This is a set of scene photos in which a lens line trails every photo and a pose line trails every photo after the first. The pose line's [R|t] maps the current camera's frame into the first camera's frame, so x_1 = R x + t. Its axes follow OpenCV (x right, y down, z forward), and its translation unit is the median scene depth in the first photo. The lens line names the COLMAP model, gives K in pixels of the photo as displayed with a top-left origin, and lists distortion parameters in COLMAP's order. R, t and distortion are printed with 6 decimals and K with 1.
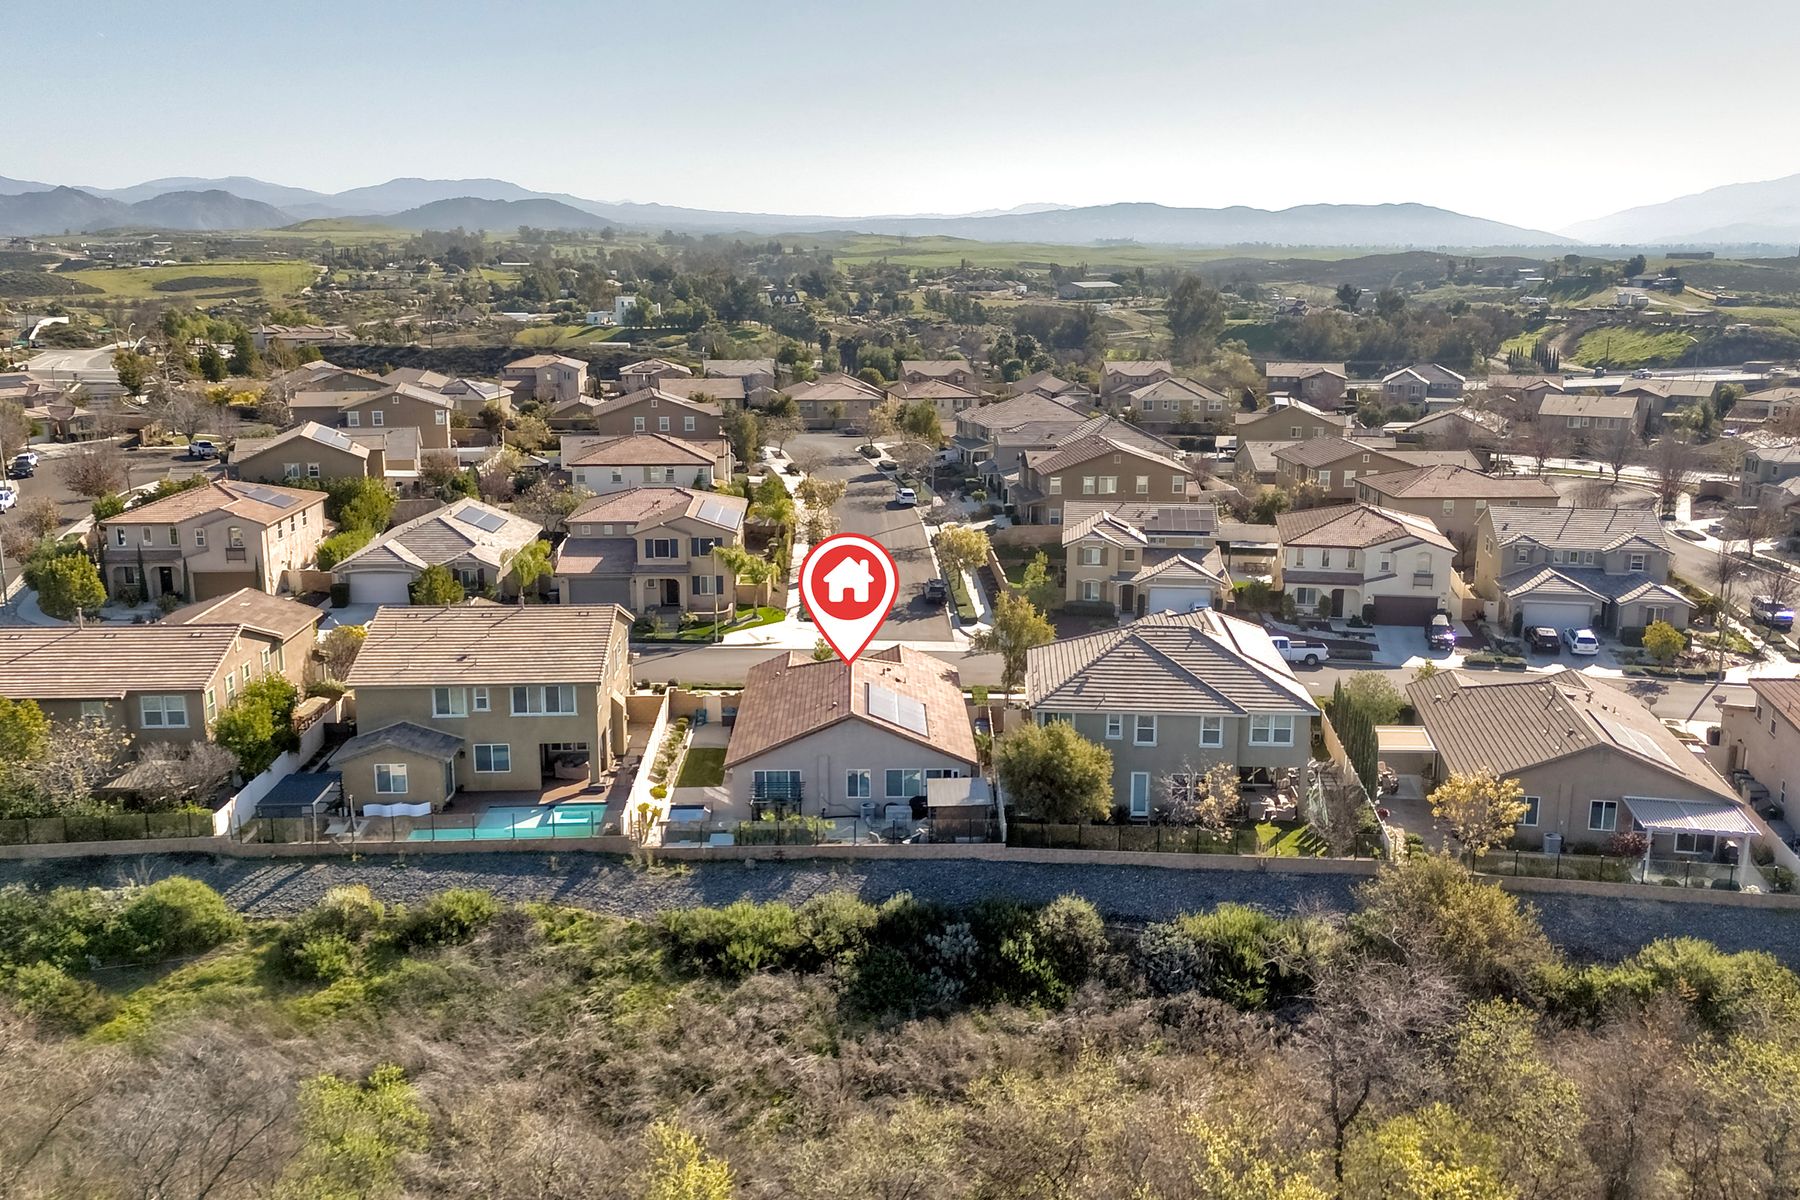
lens RADIAL K [[1560.7, 0, 900.0], [0, 1560.7, 600.0], [0, 0, 1]] dist [0.108982, -0.141092]
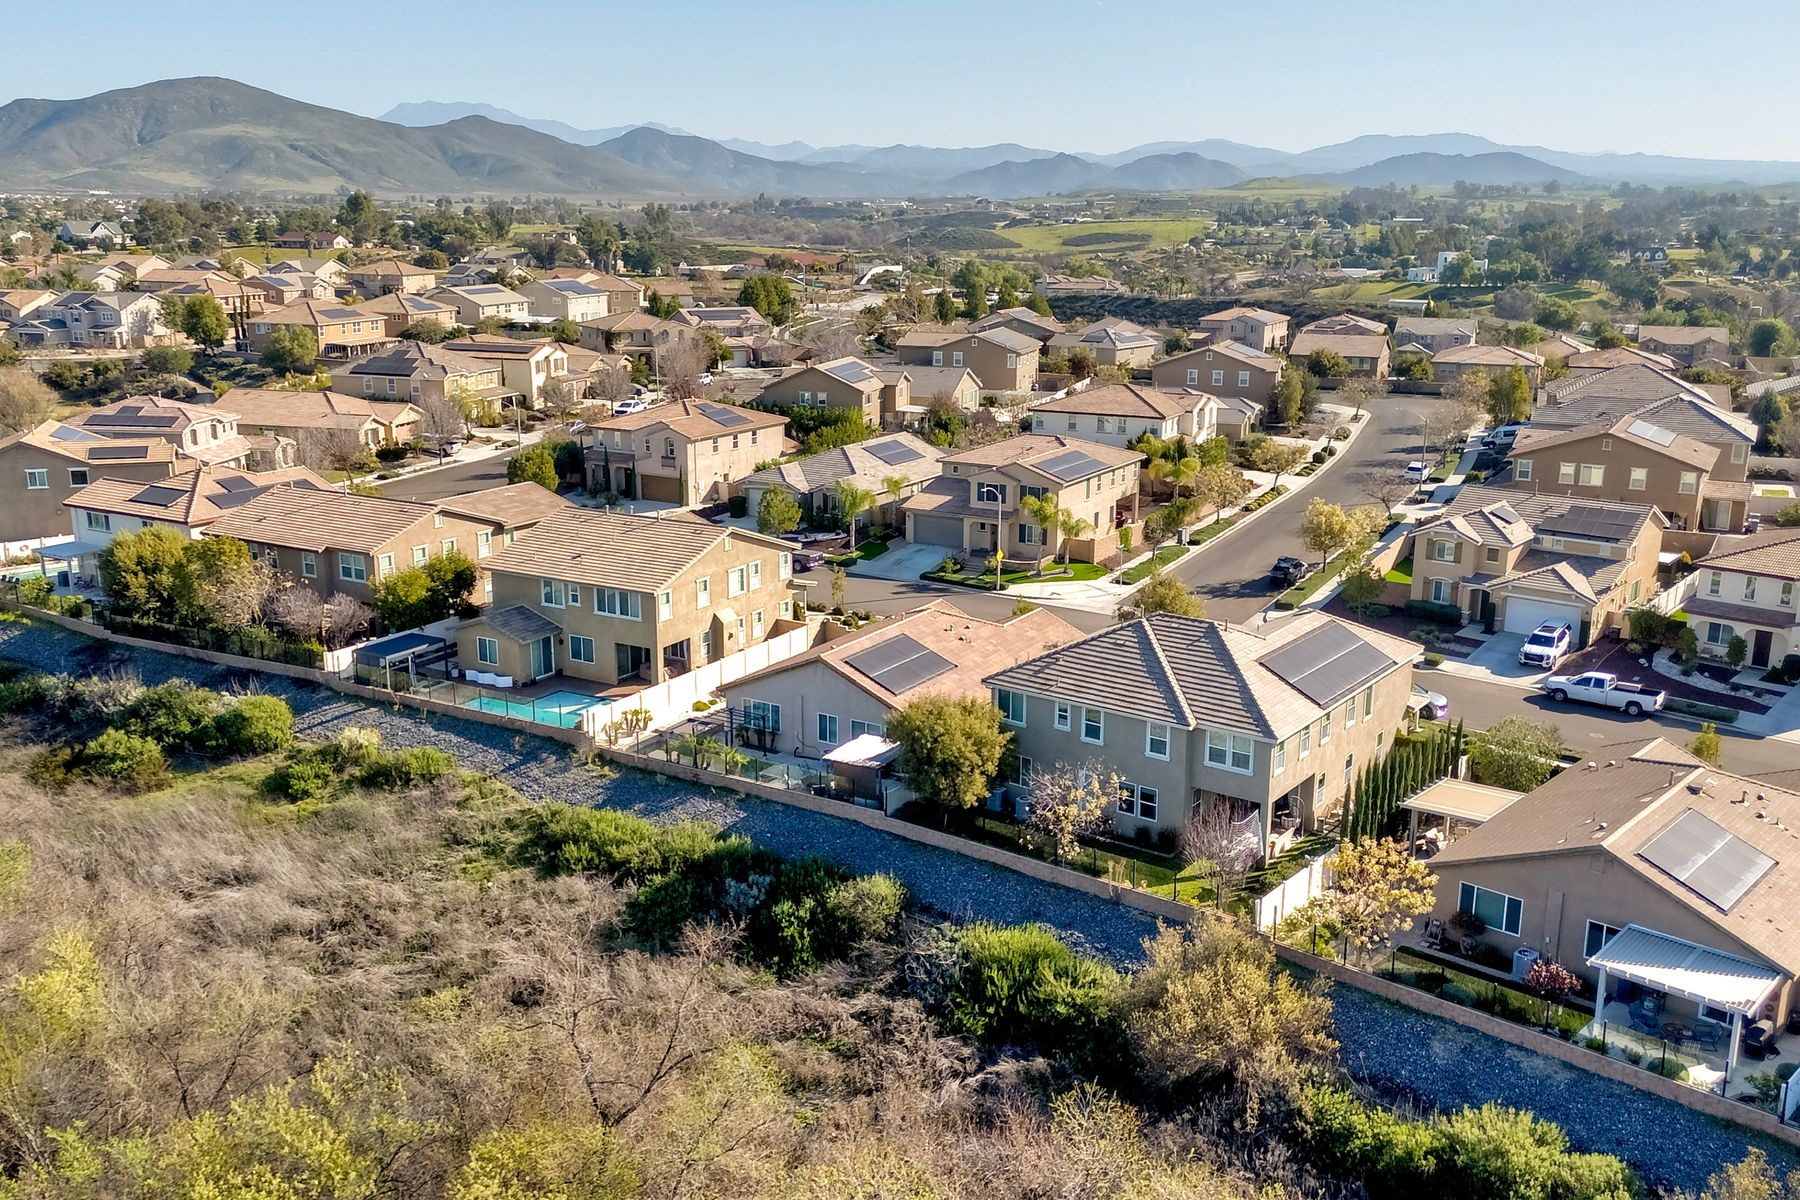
lens RADIAL K [[1560.7, 0, 900.0], [0, 1560.7, 600.0], [0, 0, 1]] dist [0.108982, -0.141092]
pose [[0.841618, 0.133588, -0.523291, 0.347622], [-0.120186, 0.990956, 0.059680, -0.018374], [0.526531, 0.012665, 0.850062, 0.125087]]
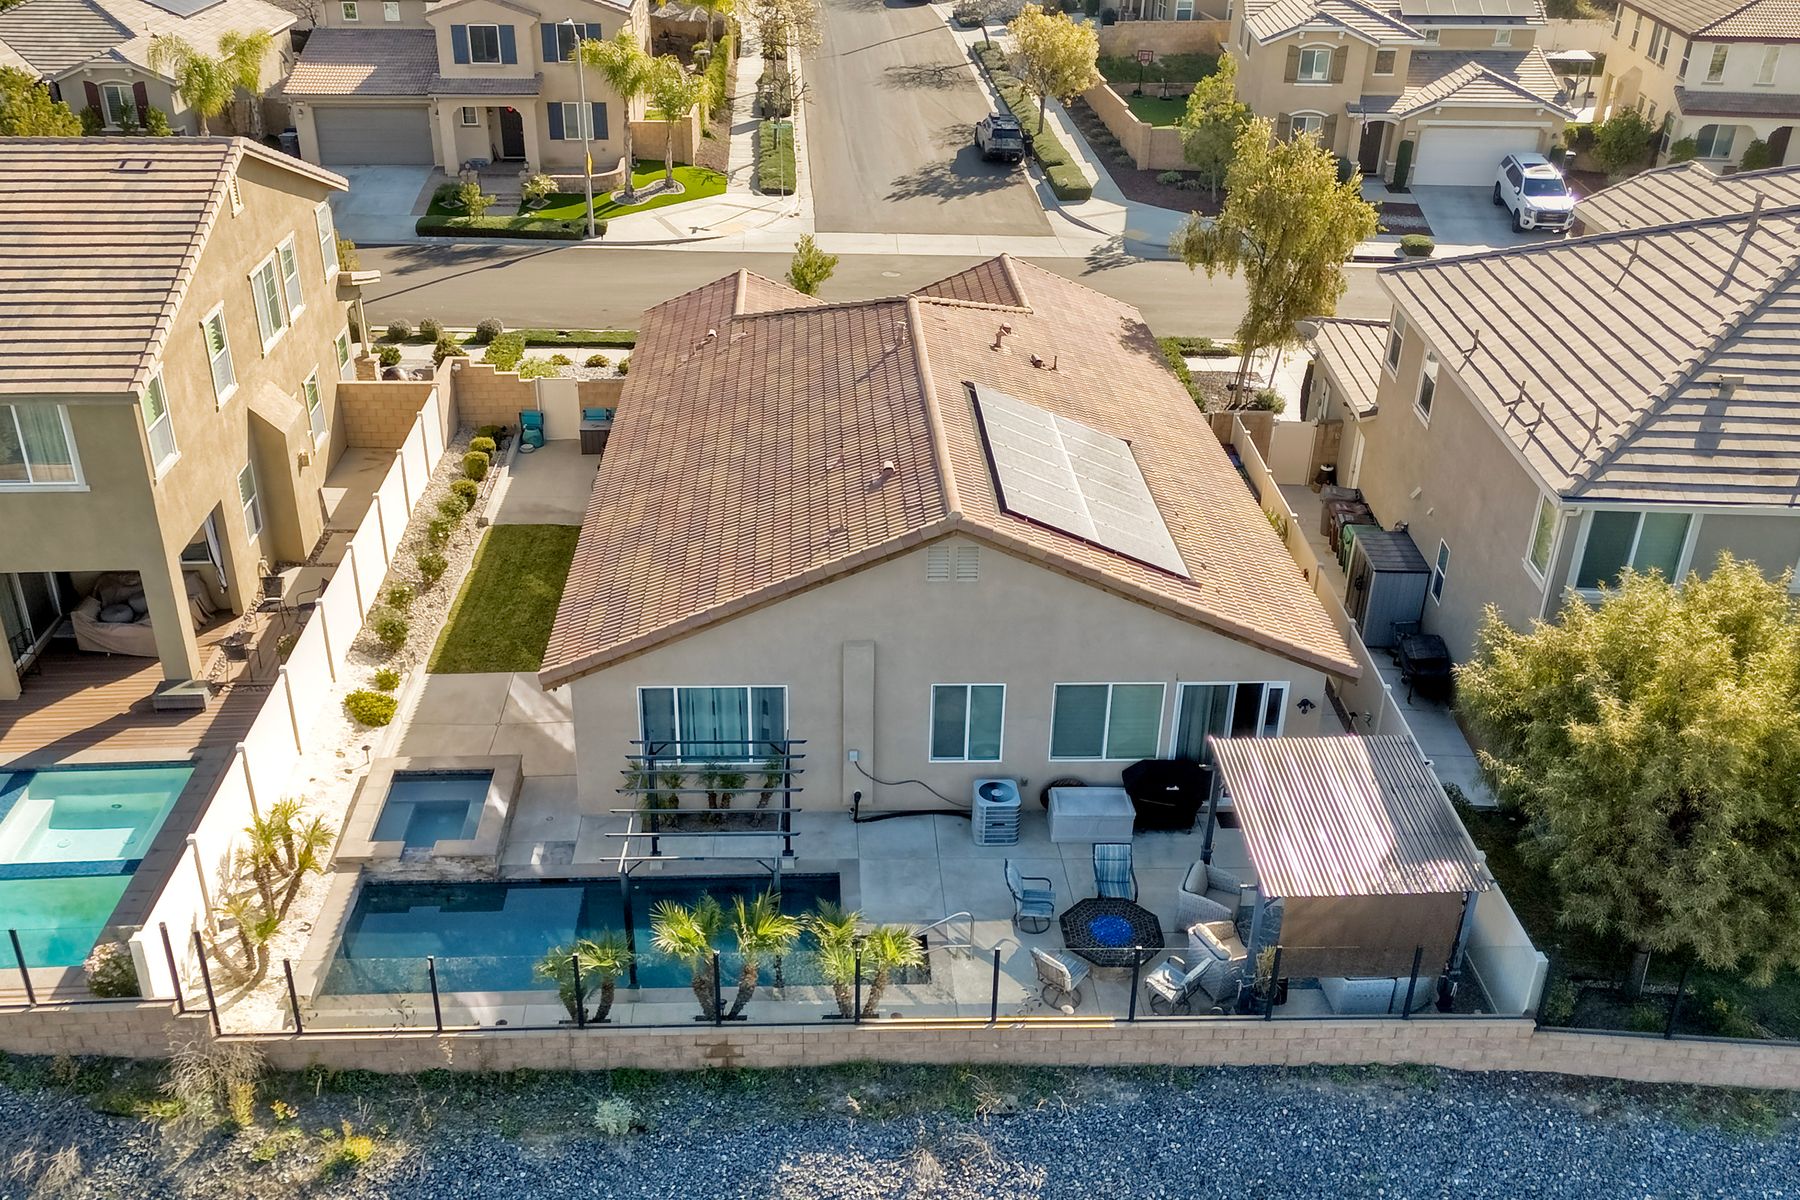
lens RADIAL K [[1560.7, 0, 900.0], [0, 1560.7, 600.0], [0, 0, 1]] dist [0.108982, -0.141092]
pose [[0.999519, -0.005036, 0.030614, -0.033564], [-0.003207, 0.964688, 0.263377, 0.005869], [-0.030859, -0.263348, 0.964207, 0.467142]]
